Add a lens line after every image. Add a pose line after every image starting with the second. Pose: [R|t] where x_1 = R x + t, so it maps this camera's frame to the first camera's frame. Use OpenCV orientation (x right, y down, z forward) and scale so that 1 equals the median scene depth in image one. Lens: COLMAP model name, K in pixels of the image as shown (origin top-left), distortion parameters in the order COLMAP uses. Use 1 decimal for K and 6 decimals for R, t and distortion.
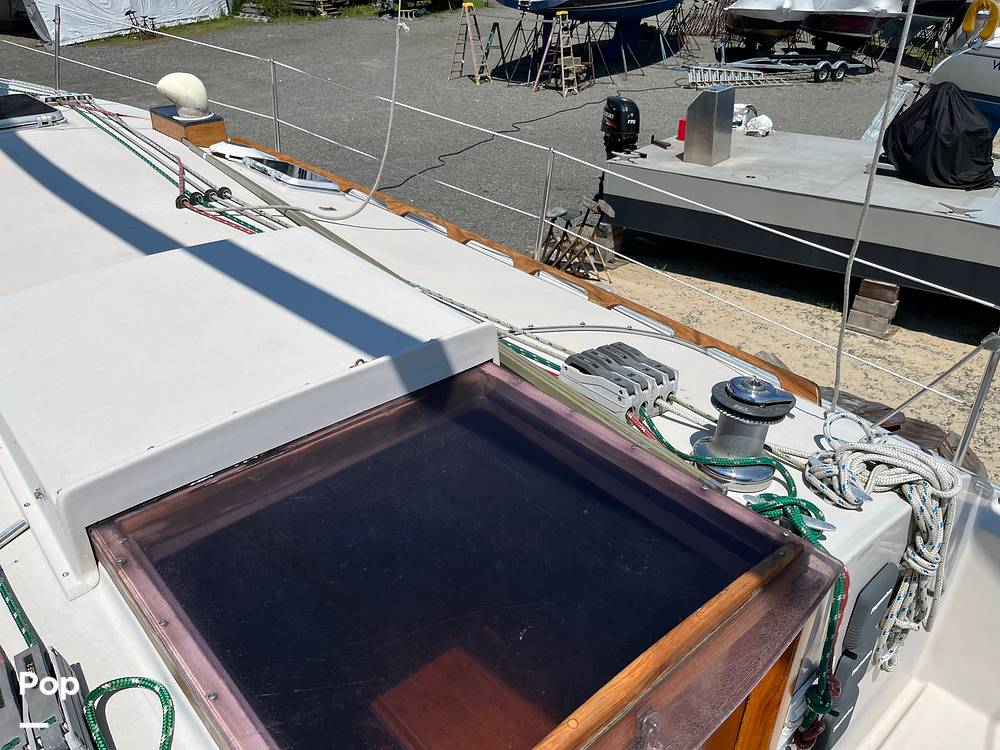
lens RADIAL K [[708.3, 0, 500.0], [0, 708.3, 375.0], [0, 0, 1]] dist [0.007359, -0.064879]
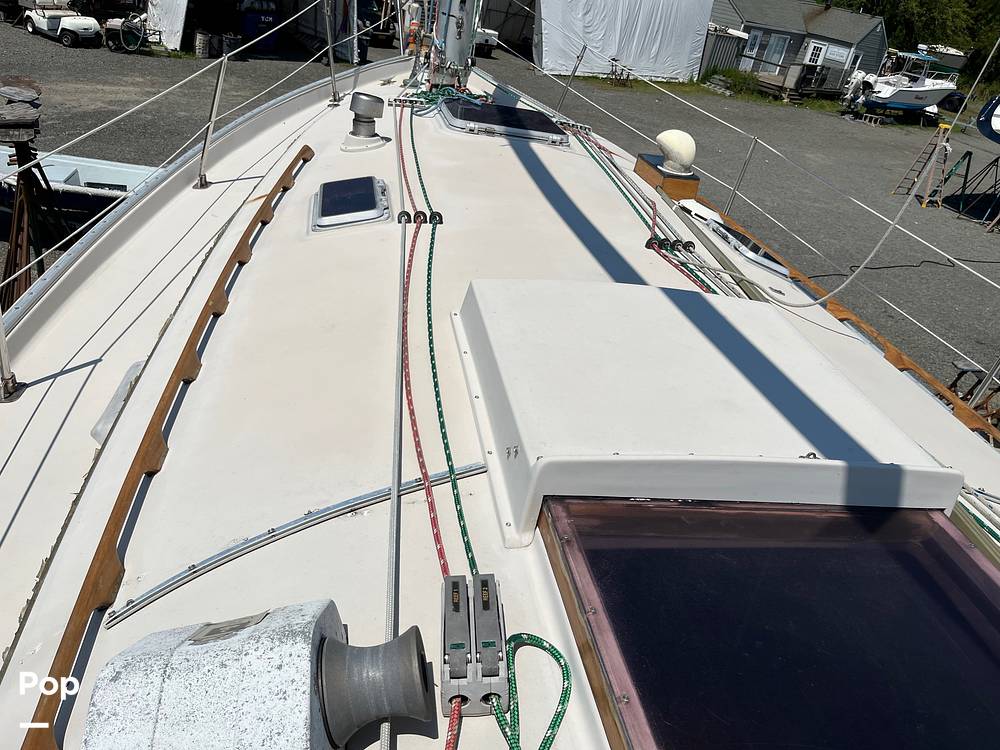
lens RADIAL K [[708.3, 0, 500.0], [0, 708.3, 375.0], [0, 0, 1]] dist [0.007359, -0.064879]
pose [[0.829896, 0.364119, -0.422716, -0.101620], [-0.399198, 0.916845, 0.006029, 0.025809], [0.389760, 0.163744, 0.906242, -0.044550]]
